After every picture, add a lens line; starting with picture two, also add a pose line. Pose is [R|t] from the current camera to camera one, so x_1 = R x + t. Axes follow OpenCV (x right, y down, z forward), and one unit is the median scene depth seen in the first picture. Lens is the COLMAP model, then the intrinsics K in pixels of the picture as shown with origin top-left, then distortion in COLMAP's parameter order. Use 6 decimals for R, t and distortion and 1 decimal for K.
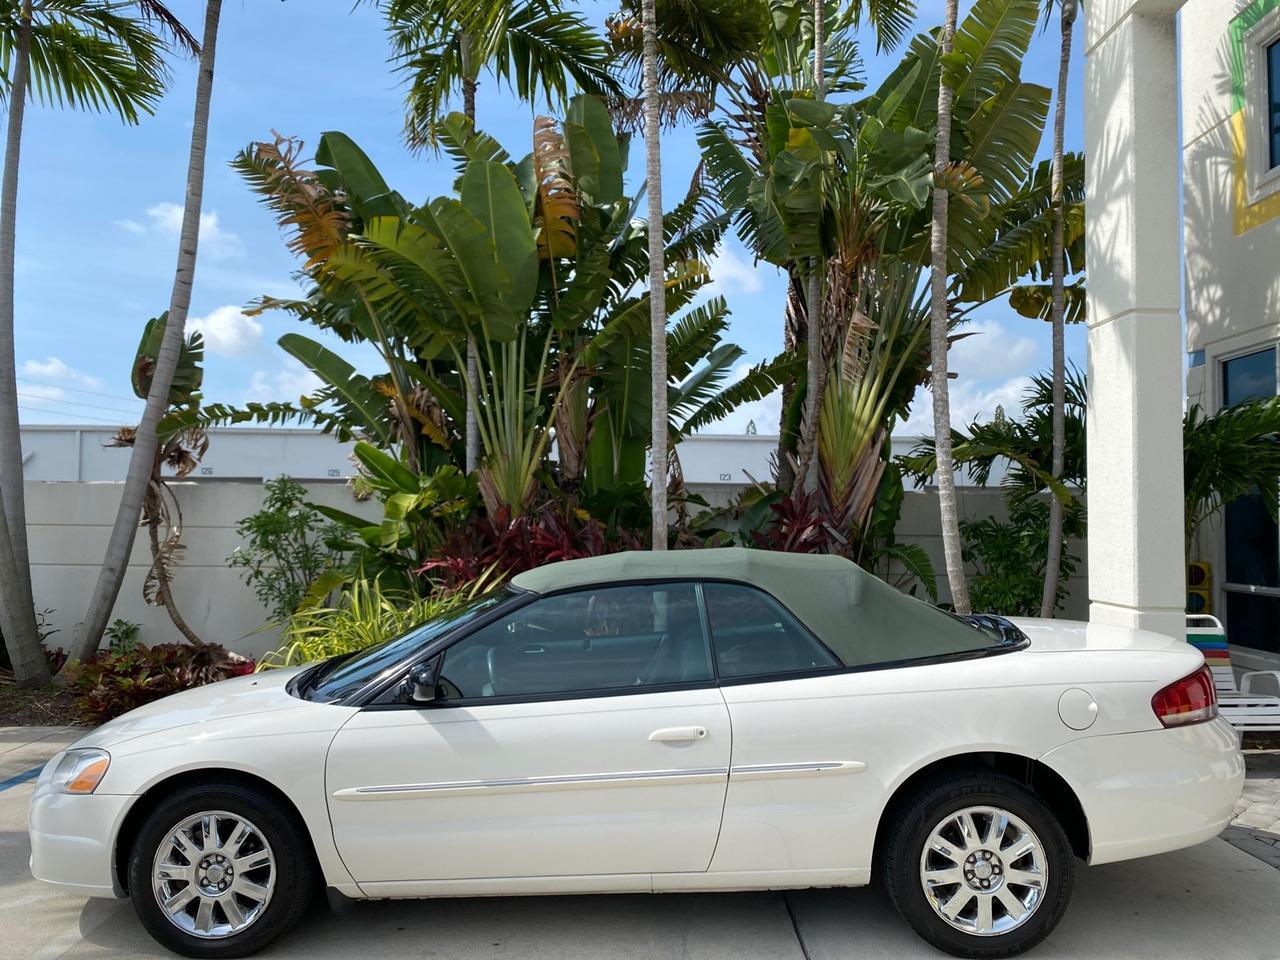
lens RADIAL K [[981.0, 0, 642.2], [0, 981.0, 477.5], [0, 0, 1]] dist [0.041493, -0.056555]
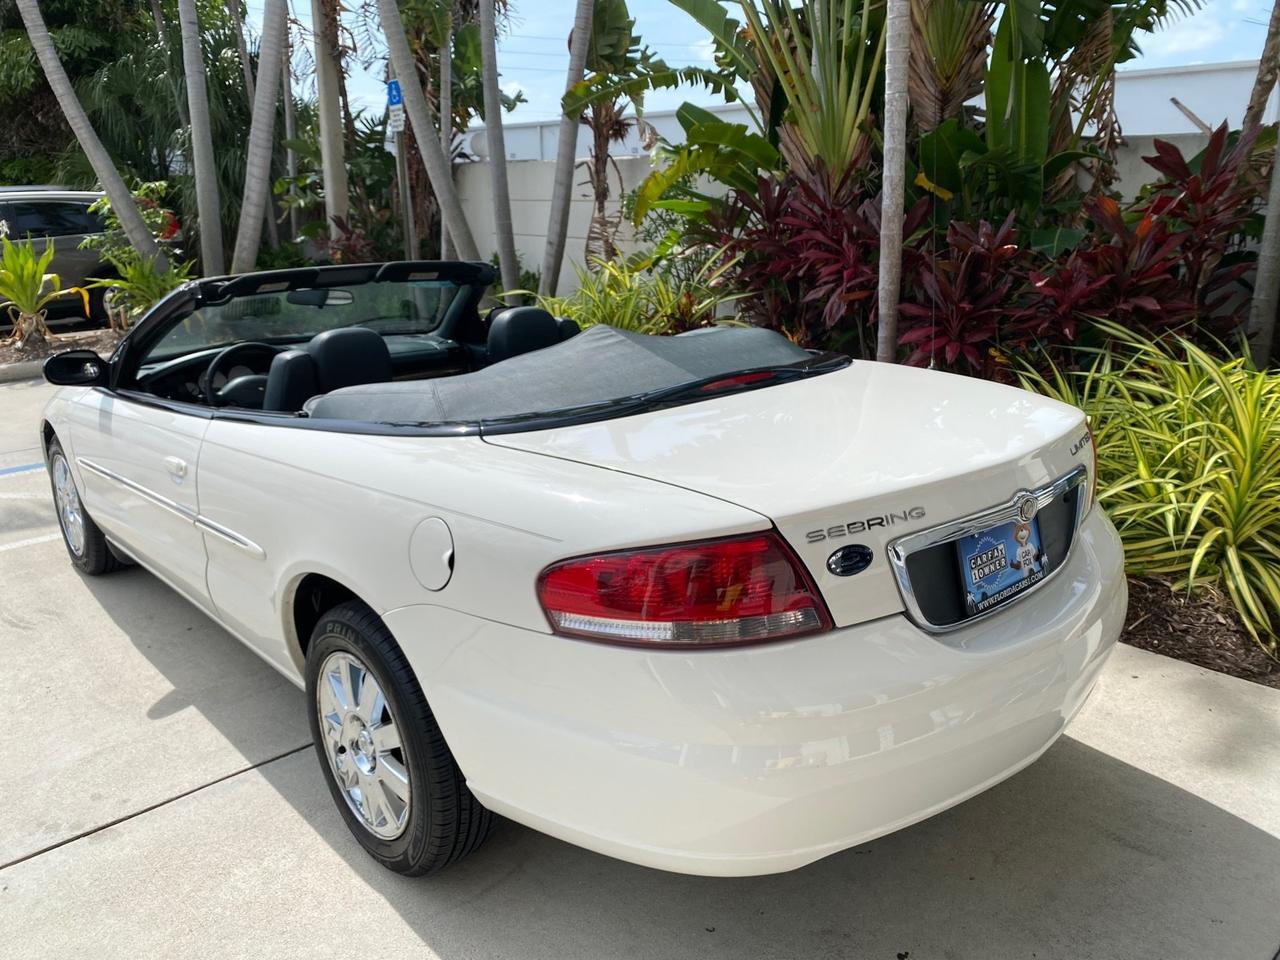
lens RADIAL K [[995.3, 0, 640.2], [0, 995.3, 474.0], [0, 0, 1]] dist [0.006096, -0.009521]
pose [[0.677973, 0.187019, -0.710898, 0.370411], [0.048799, 0.953510, 0.297383, 0.014066], [0.733465, -0.236309, 0.637328, 0.305851]]
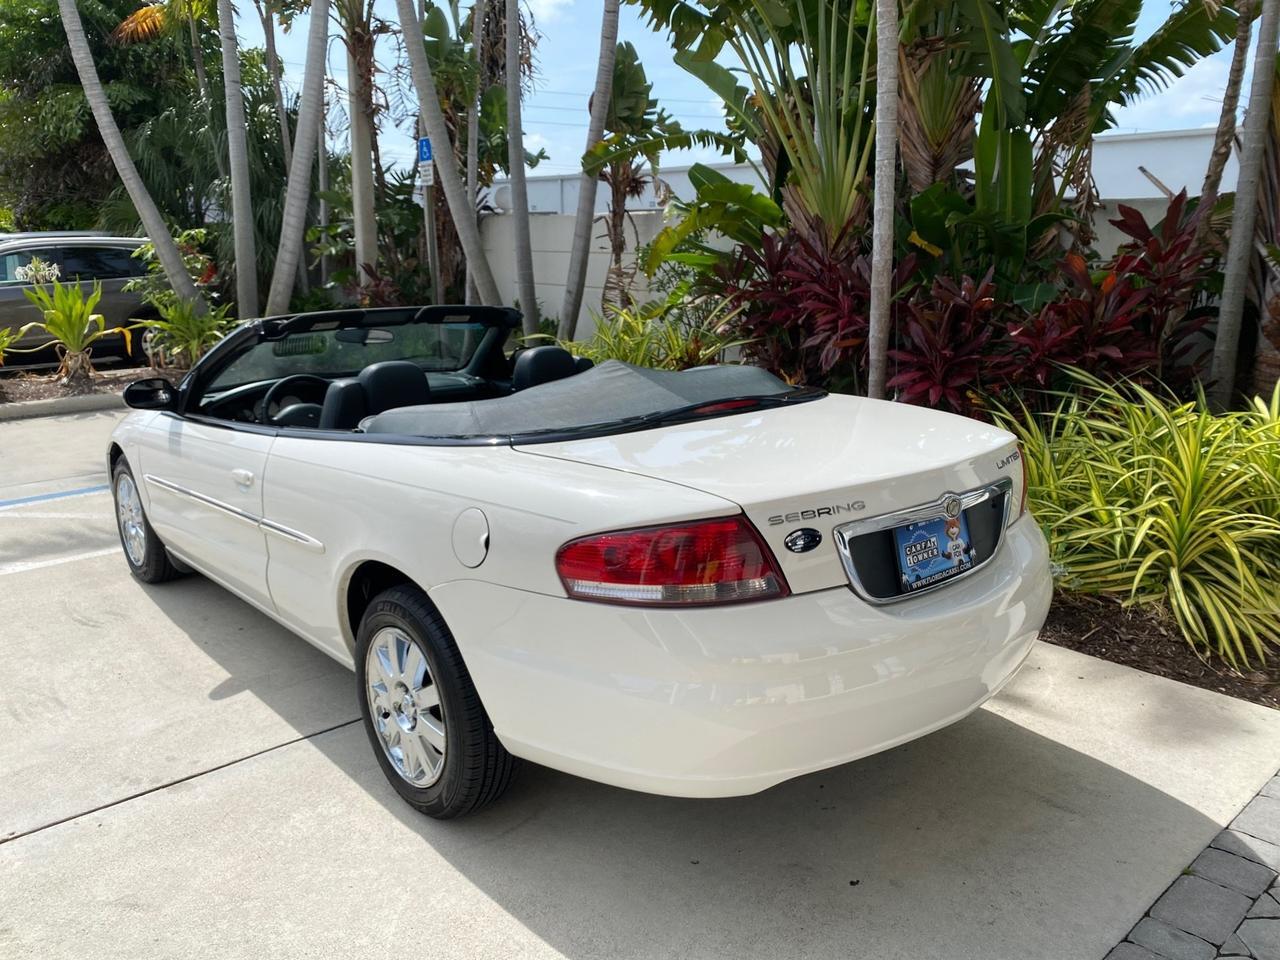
lens RADIAL K [[995.3, 0, 641.5], [0, 995.3, 483.7], [0, 0, 1]] dist [0.006096, -0.009521]
pose [[0.665988, 0.169284, -0.726501, 0.413664], [0.037781, 0.965006, 0.259493, 0.011025], [0.745006, -0.200267, 0.636286, 0.271616]]
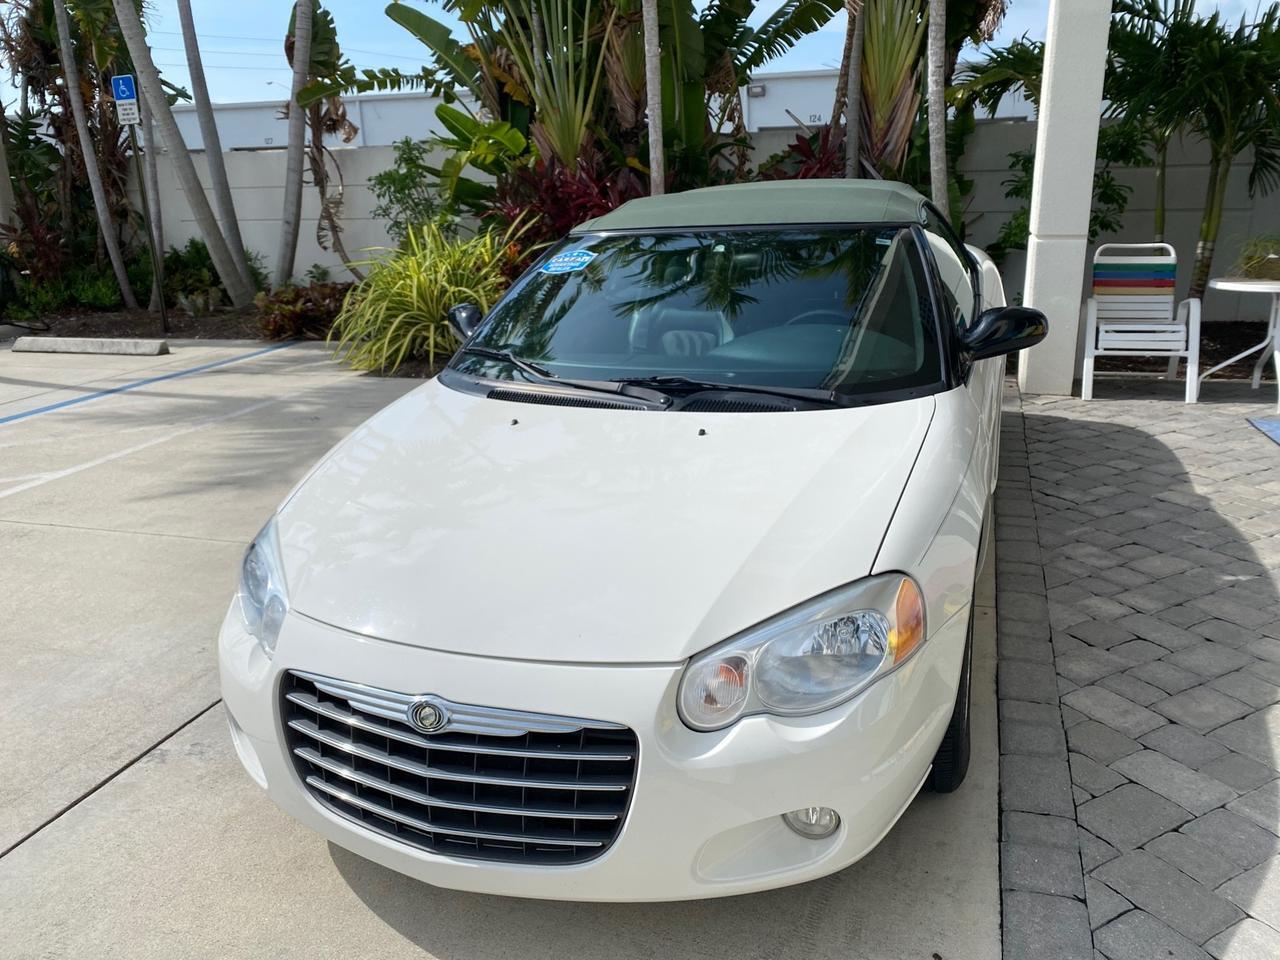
lens RADIAL K [[981.0, 0, 635.3], [0, 981.0, 479.2], [0, 0, 1]] dist [0.041493, -0.056555]
pose [[0.945443, 0.062922, -0.319653, 0.311354], [0.048619, 0.942934, 0.329412, 0.008426], [0.322139, -0.326981, 0.888431, -0.089619]]
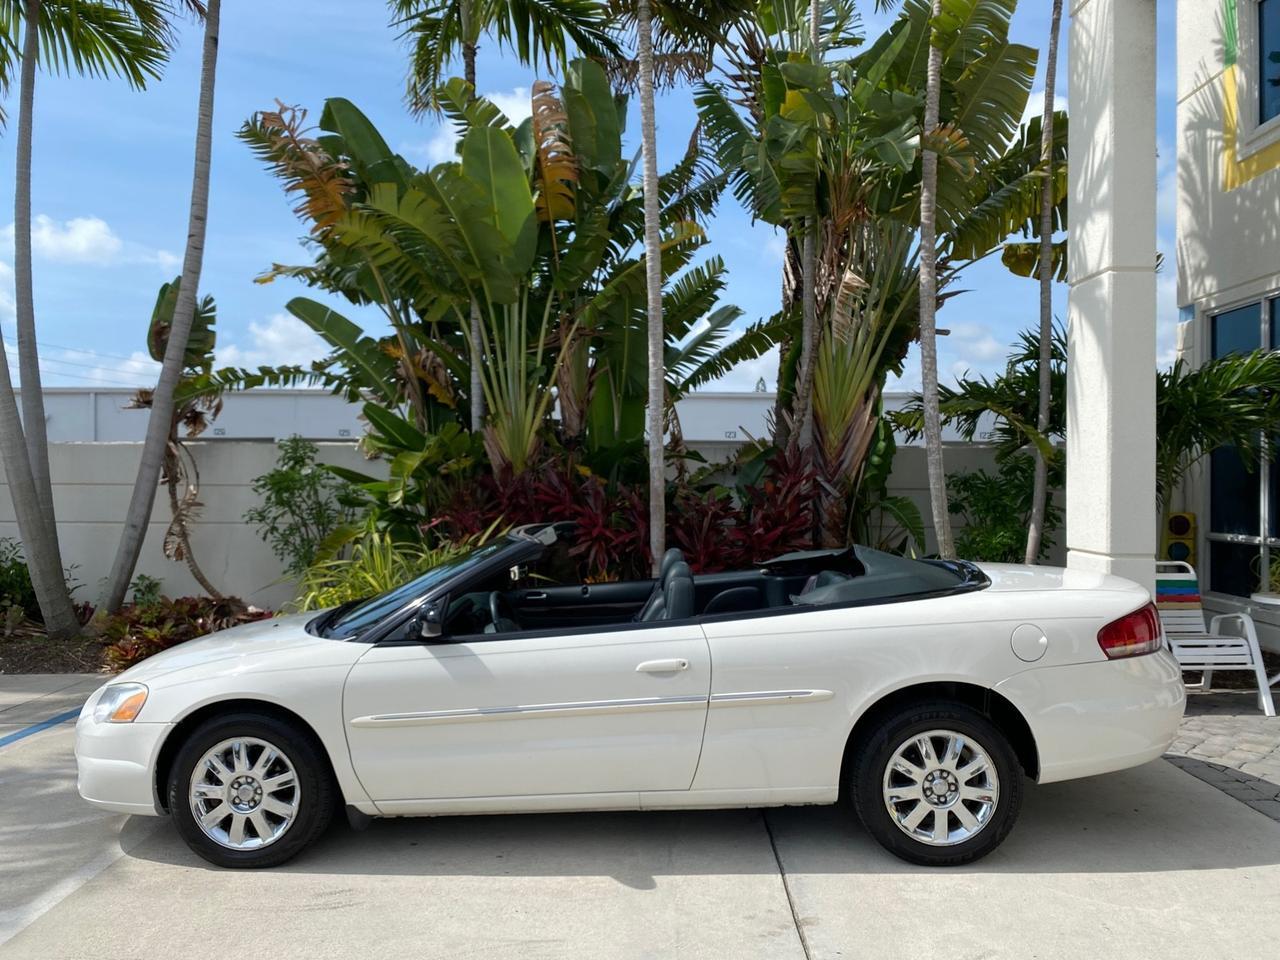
lens RADIAL K [[981.0, 0, 641.5], [0, 981.0, 480.2], [0, 0, 1]] dist [0.041493, -0.056555]
pose [[0.999923, -0.006578, -0.010552, 0.010575], [0.007045, 0.998970, 0.044819, 0.001573], [0.010246, -0.044890, 0.998939, -0.035091]]
